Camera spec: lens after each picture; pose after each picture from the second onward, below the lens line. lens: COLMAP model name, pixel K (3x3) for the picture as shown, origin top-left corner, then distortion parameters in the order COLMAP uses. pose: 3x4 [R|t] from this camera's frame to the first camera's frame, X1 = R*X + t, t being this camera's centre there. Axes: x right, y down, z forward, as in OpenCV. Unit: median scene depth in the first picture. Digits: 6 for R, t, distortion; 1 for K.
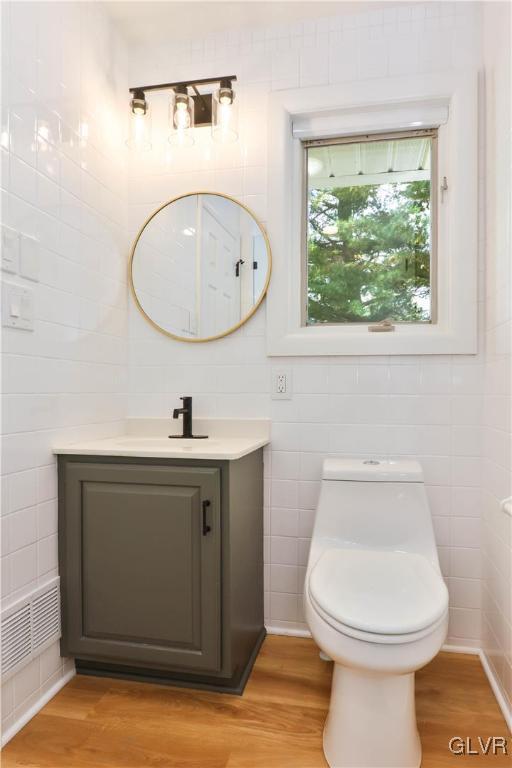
lens RADIAL K [[497.8, 0, 256.0], [0, 497.8, 384.0], [0, 0, 1]] dist [-0.007981, -0.000405]
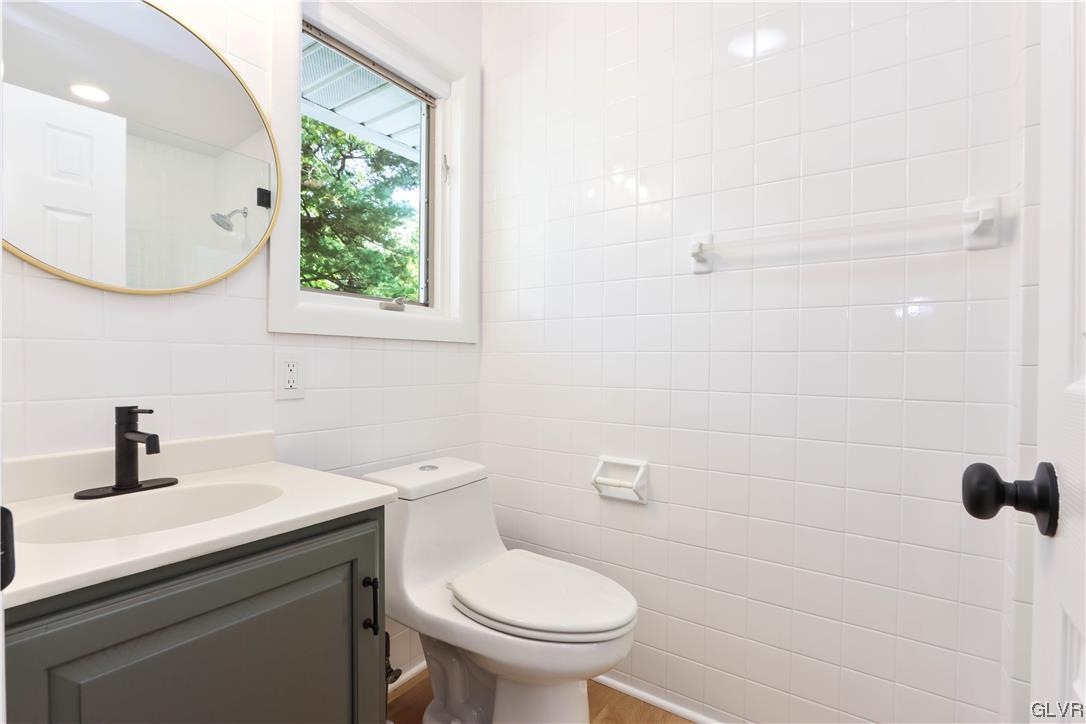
lens RADIAL K [[512.3, 0, 543.0], [0, 512.3, 362.0], [0, 0, 1]] dist [-0.023480, 0.000322]
pose [[0.381284, 0.003125, 0.924453, -0.442182], [0.004825, 0.999974, -0.005371, -0.013105], [-0.924445, 0.006508, 0.381259, 0.445216]]
